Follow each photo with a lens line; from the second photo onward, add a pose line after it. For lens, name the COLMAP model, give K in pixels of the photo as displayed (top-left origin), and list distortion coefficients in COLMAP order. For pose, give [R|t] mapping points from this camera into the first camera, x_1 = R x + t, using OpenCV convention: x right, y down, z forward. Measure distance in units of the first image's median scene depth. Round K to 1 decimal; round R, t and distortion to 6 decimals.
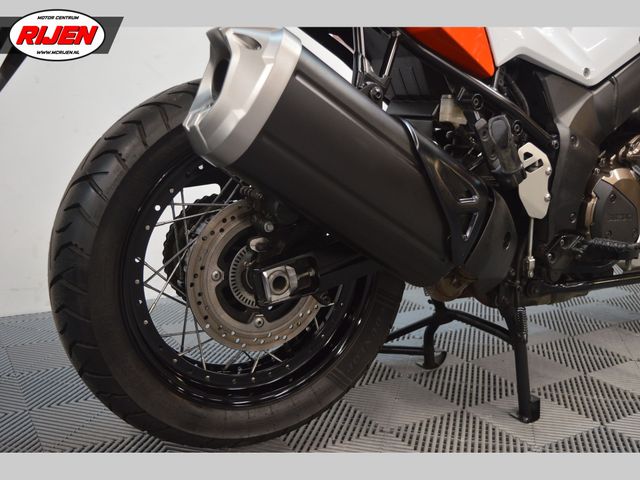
lens RADIAL K [[678.4, 0, 322.8], [0, 678.4, 239.2], [0, 0, 1]] dist [-0.067422, 0.000000]
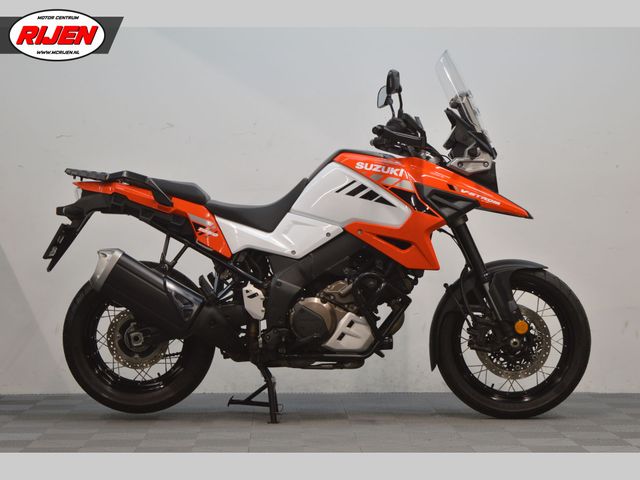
lens RADIAL K [[1545.6, 0, 316.4], [0, 1545.6, 242.8], [0, 0, 1]] dist [0.170495, 0.000000]
pose [[0.860286, -0.032439, -0.508779, 3.313250], [-0.071526, 0.980423, -0.183454, 0.690574], [0.504769, 0.194214, 0.841124, -3.475491]]
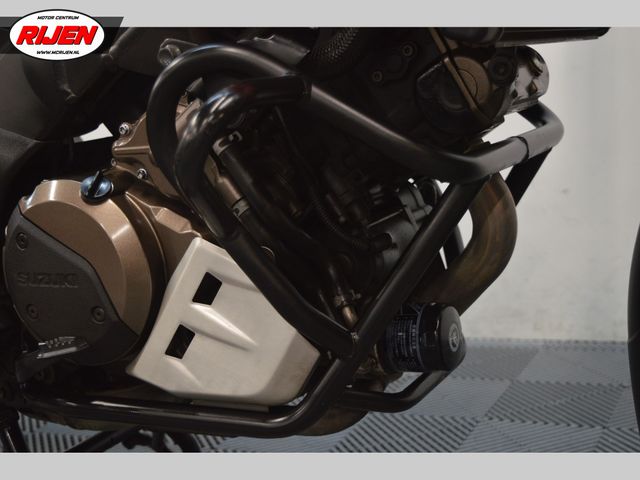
lens RADIAL K [[964.7, 0, 320.5], [0, 964.7, 241.0], [0, 0, 1]] dist [0.019584, 0.000000]
pose [[0.520323, 0.047789, -0.852631, 1.321844], [-0.044663, 0.998589, 0.028714, -0.103774], [0.852801, 0.023141, 0.521724, 0.916585]]
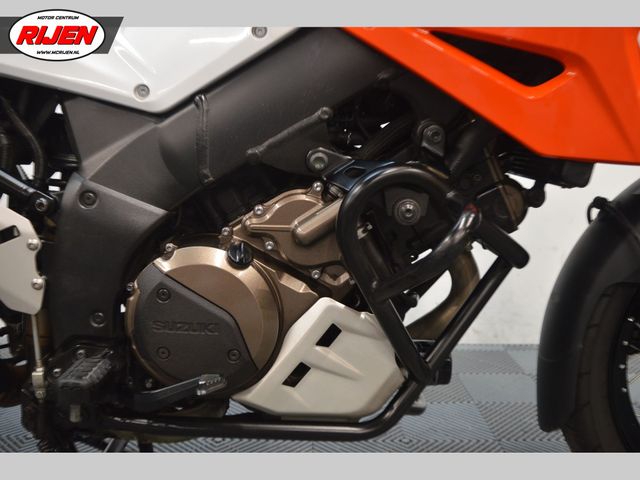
lens RADIAL K [[678.4, 0, 321.1], [0, 678.4, 239.1], [0, 0, 1]] dist [-0.067422, 0.000000]
pose [[0.869101, 0.069221, -0.489767, 0.964367], [-0.091648, 0.995550, -0.021925, -0.125568], [0.486070, 0.063941, 0.871577, 0.601944]]
